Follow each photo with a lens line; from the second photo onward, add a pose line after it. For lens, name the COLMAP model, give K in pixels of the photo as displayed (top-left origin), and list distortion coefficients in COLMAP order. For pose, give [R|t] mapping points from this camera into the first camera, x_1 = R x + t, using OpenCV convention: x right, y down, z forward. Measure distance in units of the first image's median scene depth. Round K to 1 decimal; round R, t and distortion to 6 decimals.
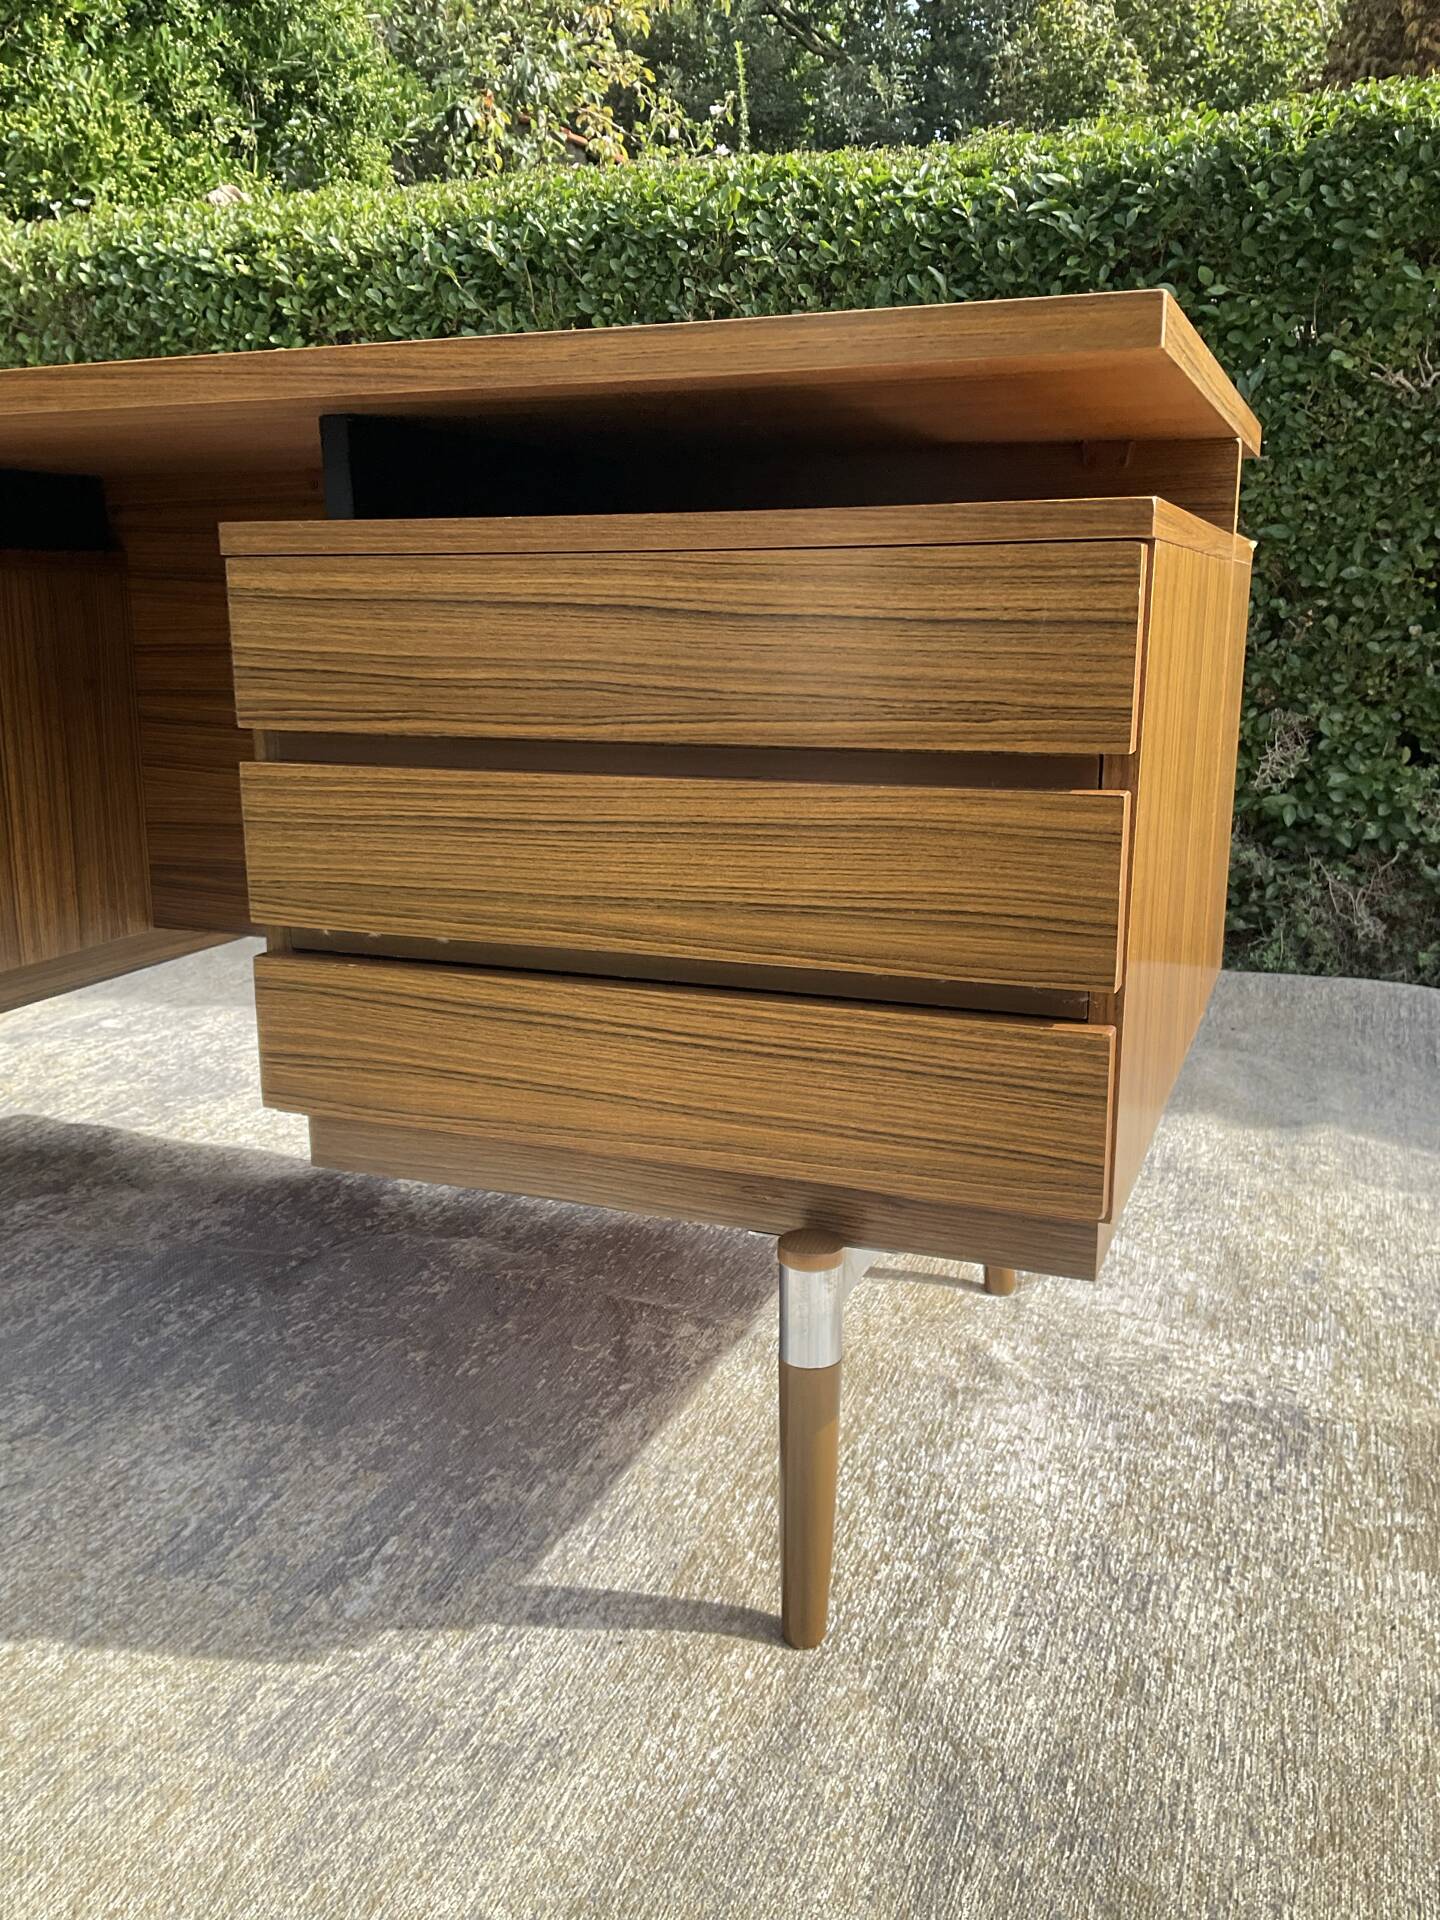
lens RADIAL K [[1607.0, 0, 726.1], [0, 1607.0, 951.4], [0, 0, 1]] dist [0.056447, -0.107336]
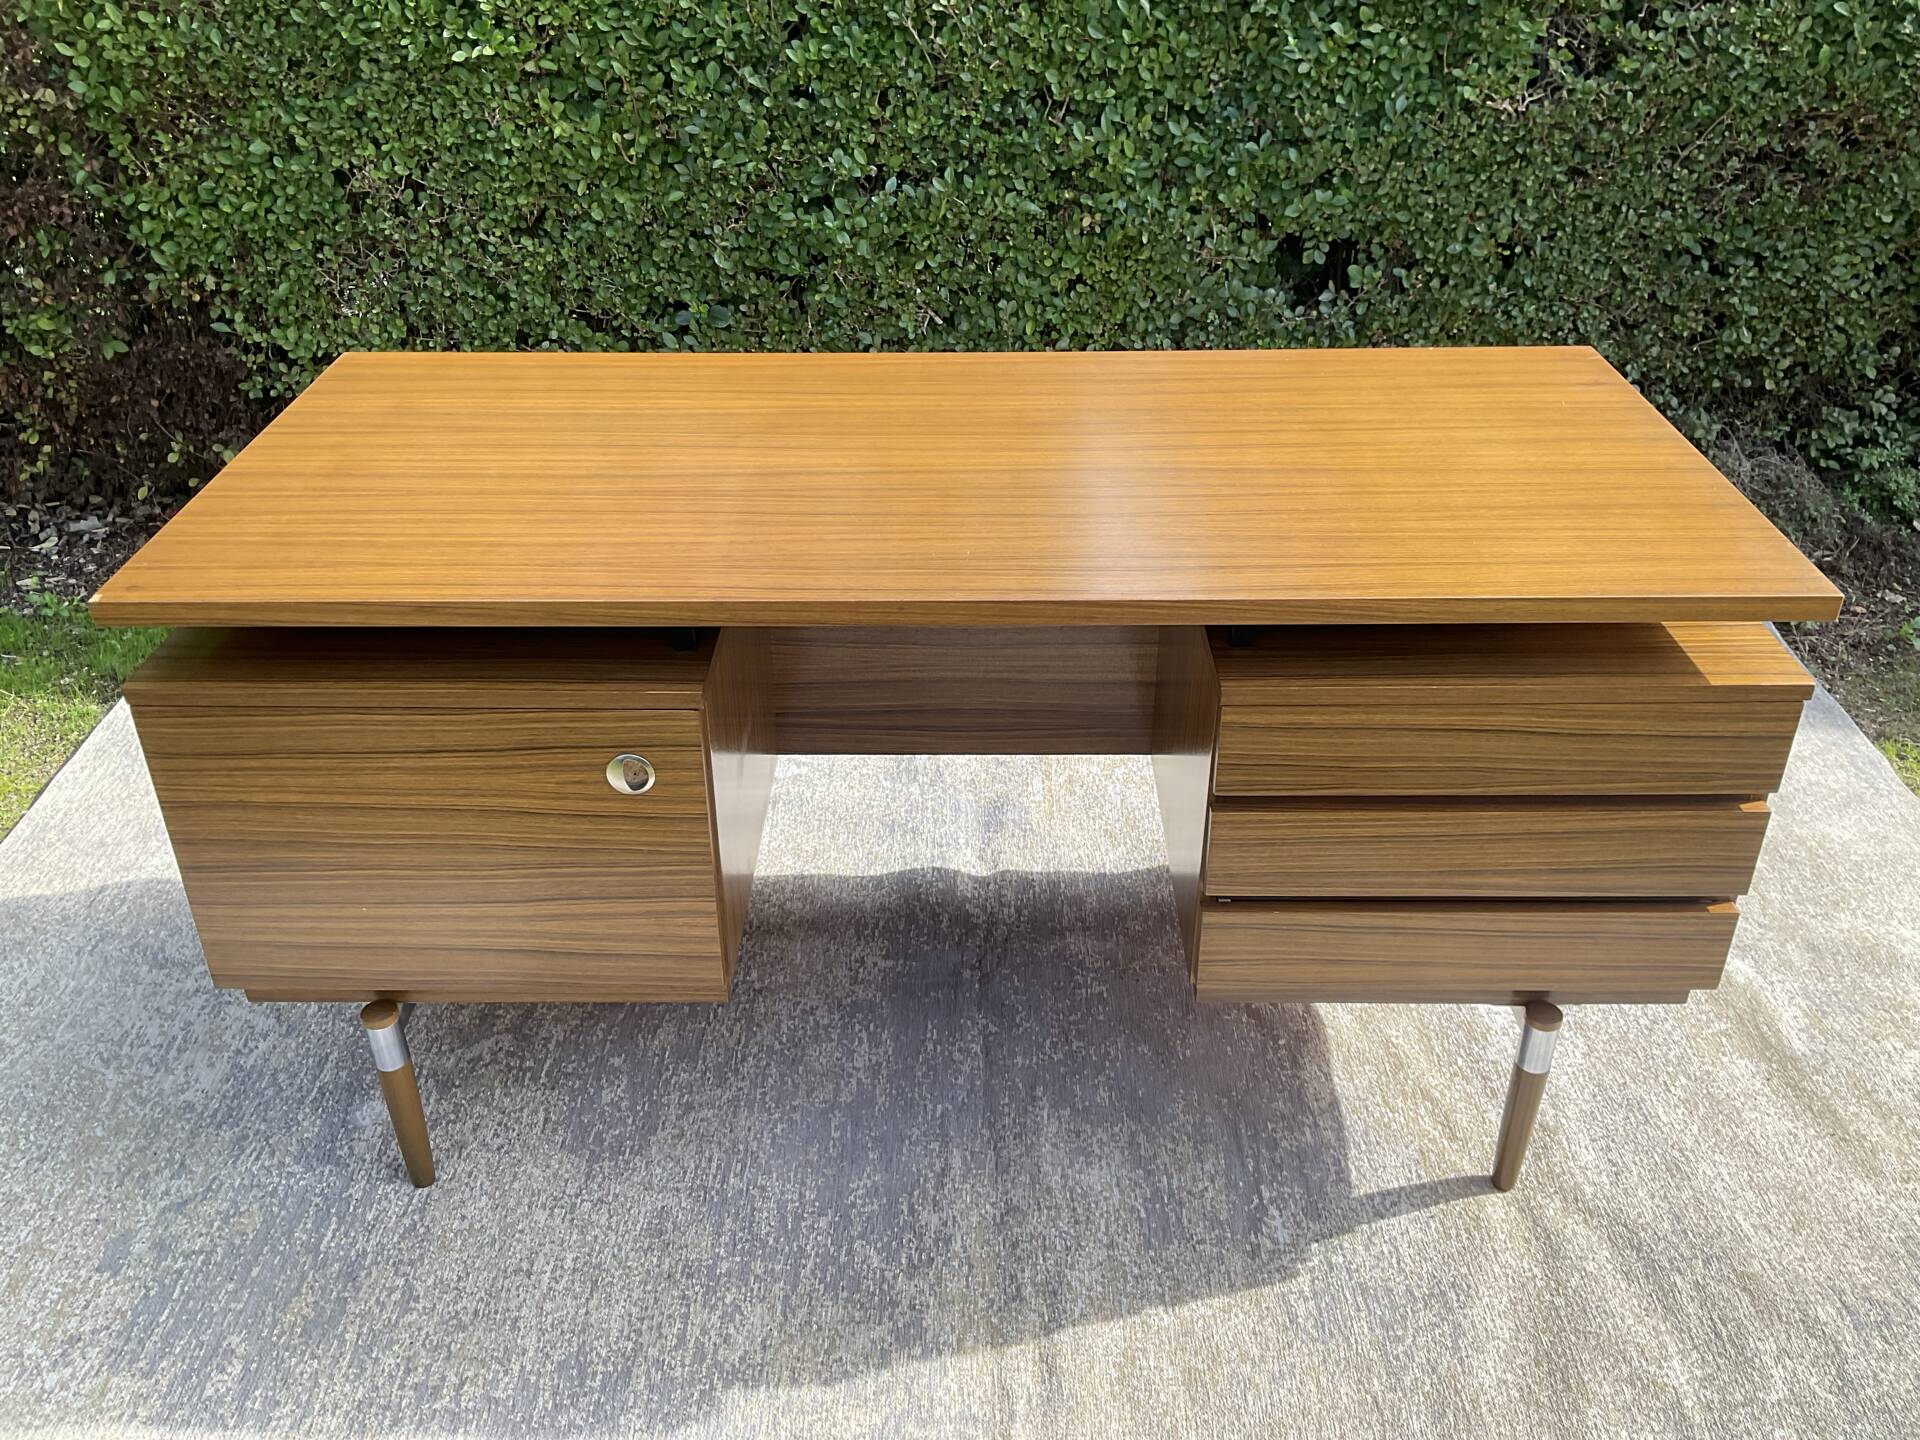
lens RADIAL K [[1607.0, 0, 951.7], [0, 1607.0, 725.0], [0, 0, 1]] dist [0.056447, -0.107336]
pose [[0.935137, -0.190896, 0.298460, -0.743518], [0.085190, 0.938864, 0.333583, -0.557610], [-0.343893, -0.286520, 0.894228, -0.226033]]
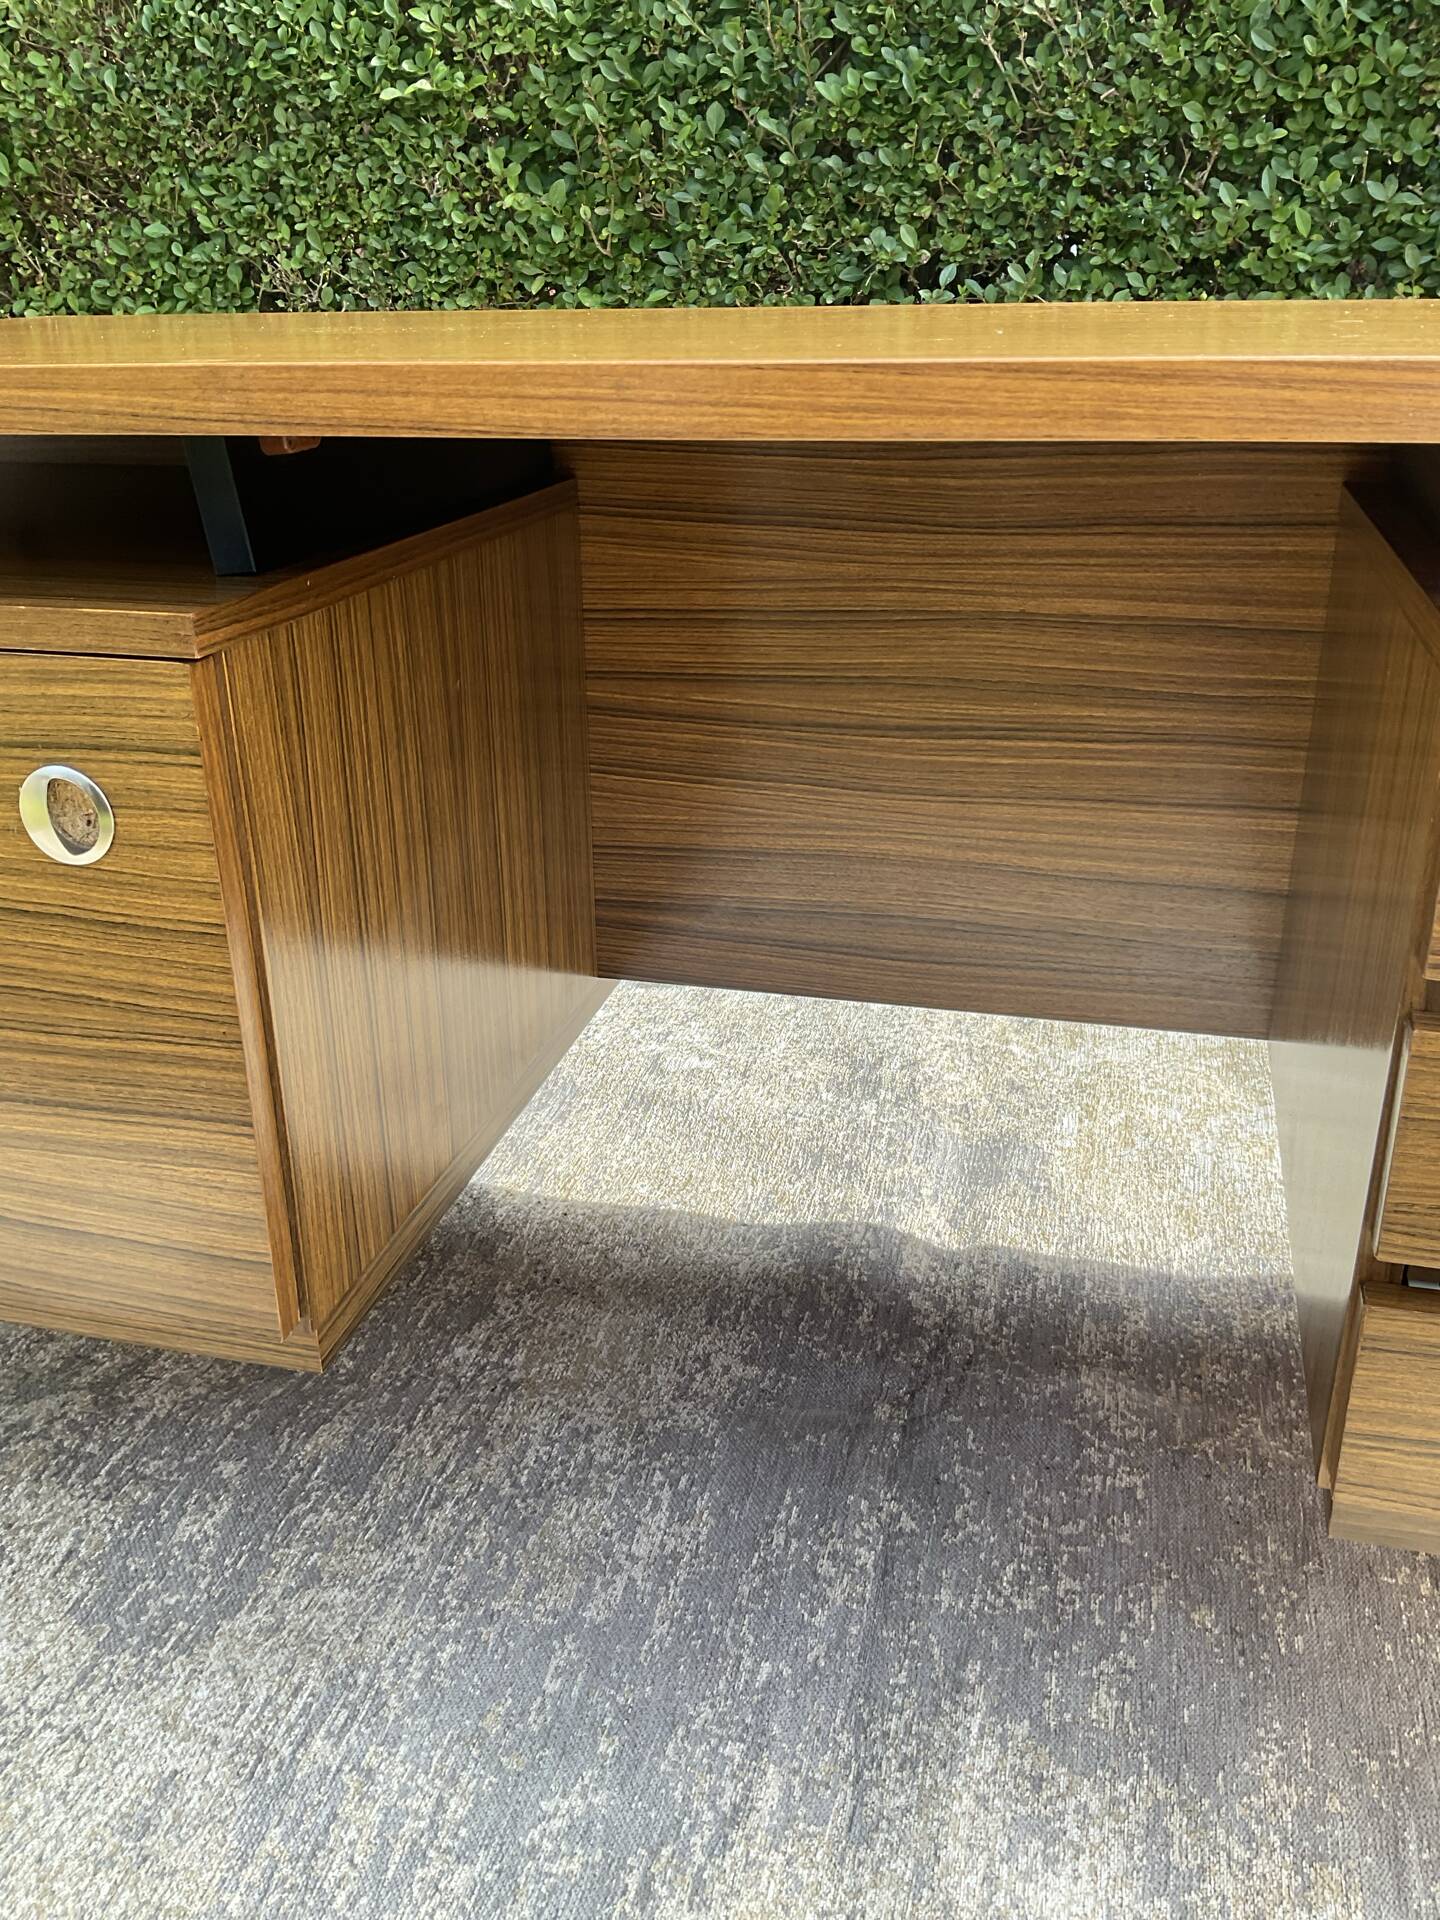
lens RADIAL K [[1607.0, 0, 716.6], [0, 1607.0, 938.0], [0, 0, 1]] dist [0.056447, -0.107336]
pose [[0.993029, -0.060325, 0.101259, -0.461993], [0.041657, 0.983281, 0.177266, -0.201658], [-0.110259, -0.171813, 0.978940, 0.325651]]
